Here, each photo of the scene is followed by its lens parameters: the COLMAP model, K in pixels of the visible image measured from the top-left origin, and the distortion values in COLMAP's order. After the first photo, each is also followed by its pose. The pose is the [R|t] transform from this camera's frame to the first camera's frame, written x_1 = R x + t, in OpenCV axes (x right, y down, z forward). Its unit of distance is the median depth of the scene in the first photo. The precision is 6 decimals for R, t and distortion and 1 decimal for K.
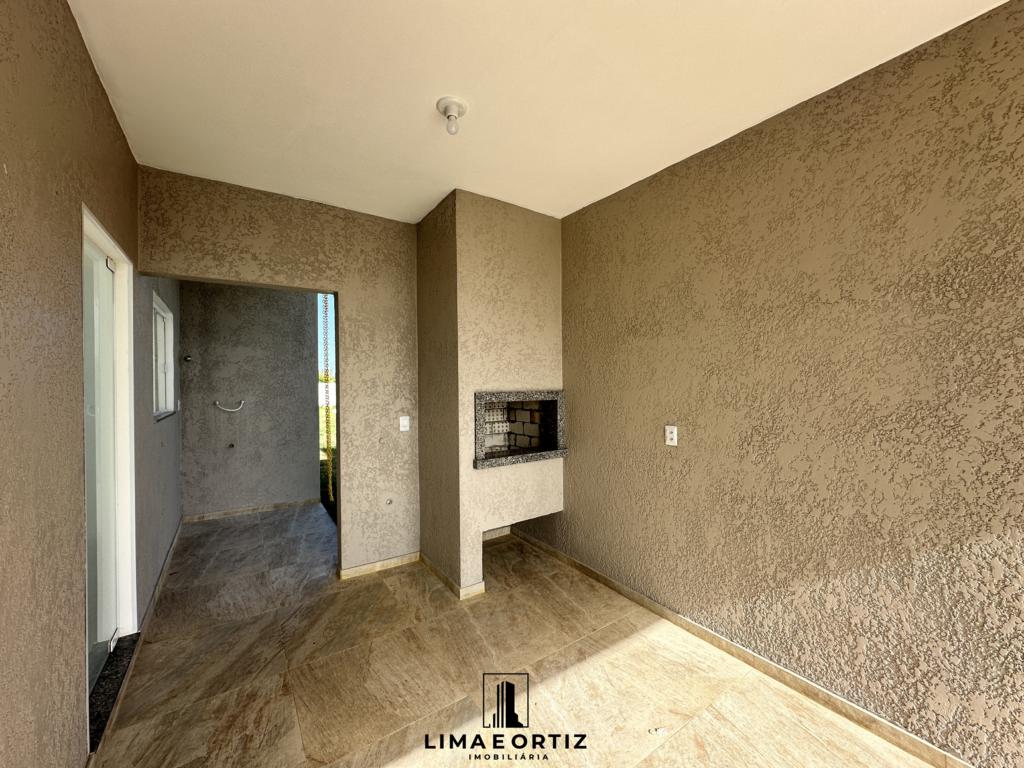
lens RADIAL K [[407.8, 0, 508.7], [0, 407.8, 380.2], [0, 0, 1]] dist [-0.004713, 0.001551]
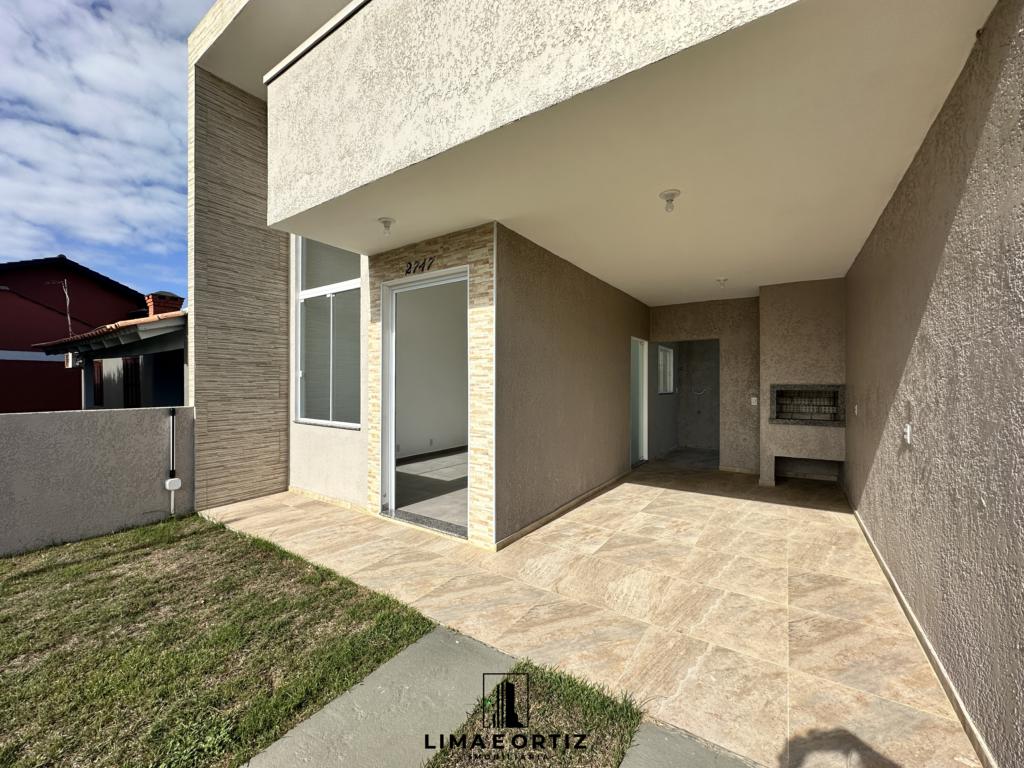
lens RADIAL K [[407.8, 0, 512.9], [0, 407.8, 384.6], [0, 0, 1]] dist [-0.004713, 0.001551]
pose [[0.368180, 0.012883, -0.929665, 1.152092], [-0.001311, 0.999910, 0.013337, 0.003473], [0.929753, -0.003691, 0.368164, -0.796633]]
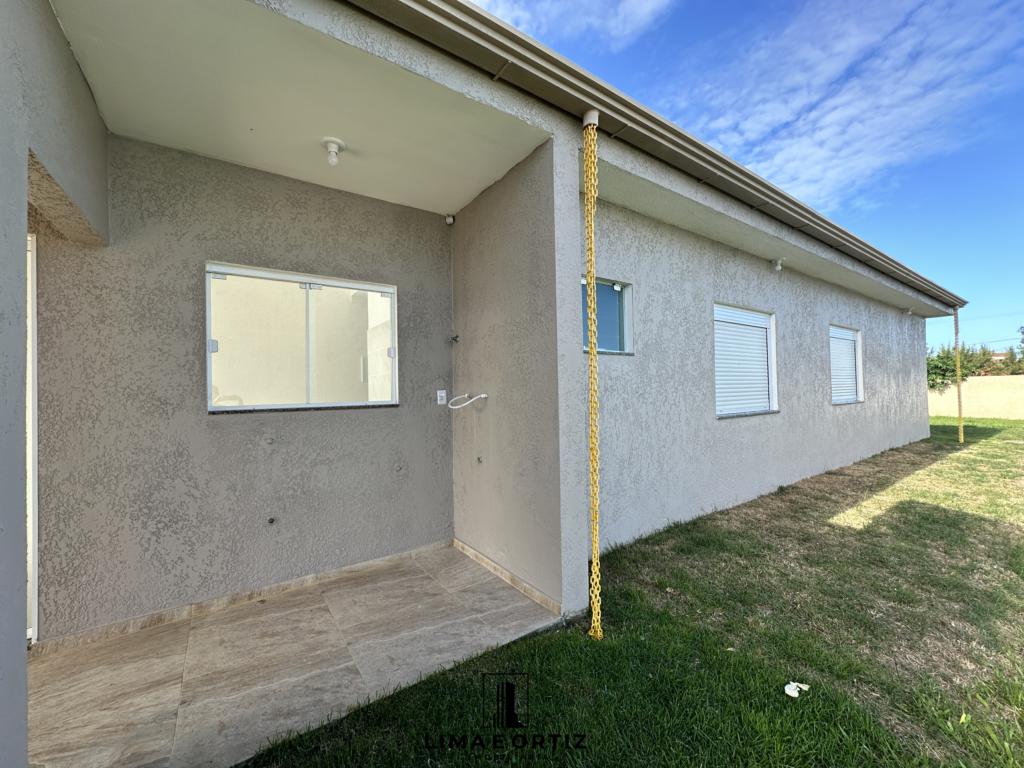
lens RADIAL K [[407.8, 0, 517.3], [0, 407.8, 382.2], [0, 0, 1]] dist [-0.004713, 0.001551]
pose [[0.021580, -0.008665, -0.999730, 0.006902], [0.022586, 0.999711, -0.008178, 0.052298], [0.999512, -0.022403, 0.021769, 1.466956]]
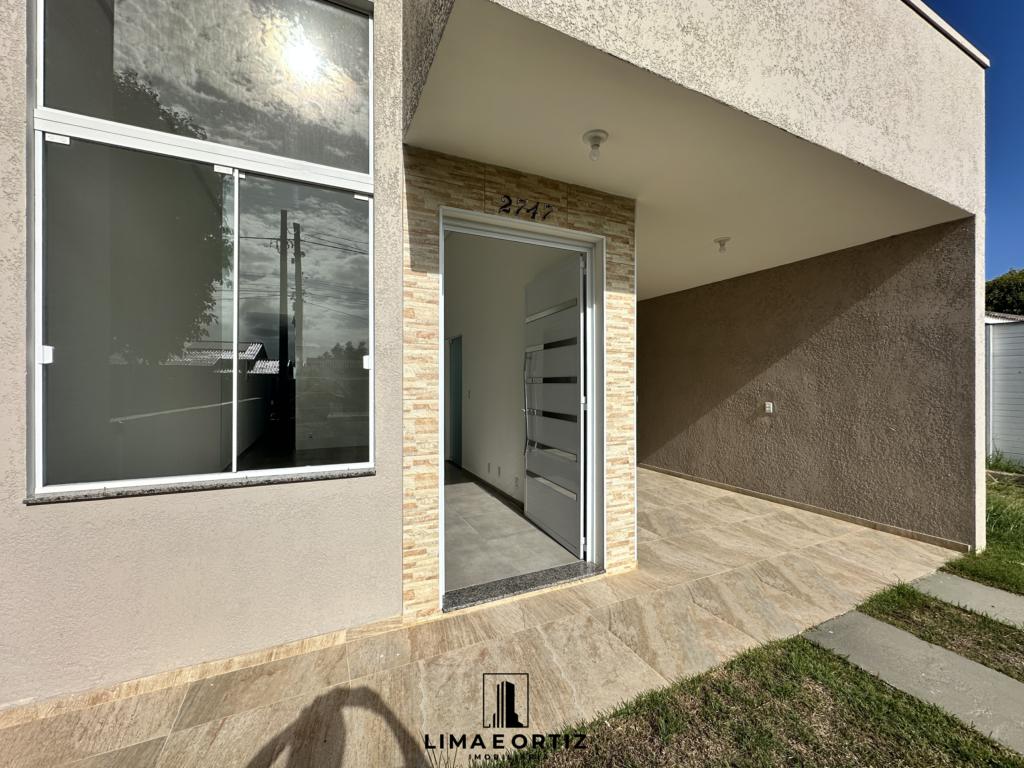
lens RADIAL K [[407.8, 0, 513.1], [0, 407.8, 383.9], [0, 0, 1]] dist [-0.004713, 0.001551]
pose [[0.987738, 0.007061, -0.155961, 0.006633], [-0.005984, 0.999955, 0.007374, 0.015119], [0.156006, -0.006350, 0.987736, -1.434678]]
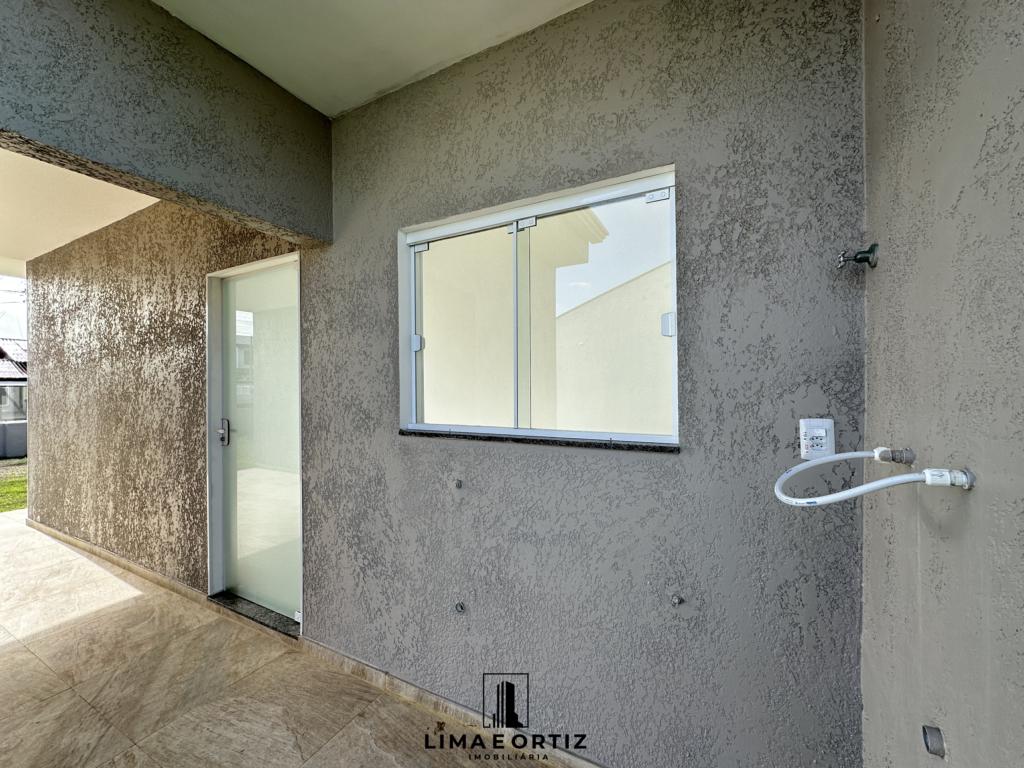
lens RADIAL K [[407.8, 0, 507.9], [0, 407.8, 385.2], [0, 0, 1]] dist [-0.004713, 0.001551]
pose [[-0.881952, 0.009414, -0.471245, -0.639620], [0.013778, 0.999888, -0.005811, 0.028776], [0.471138, -0.011618, -0.881983, 1.482597]]
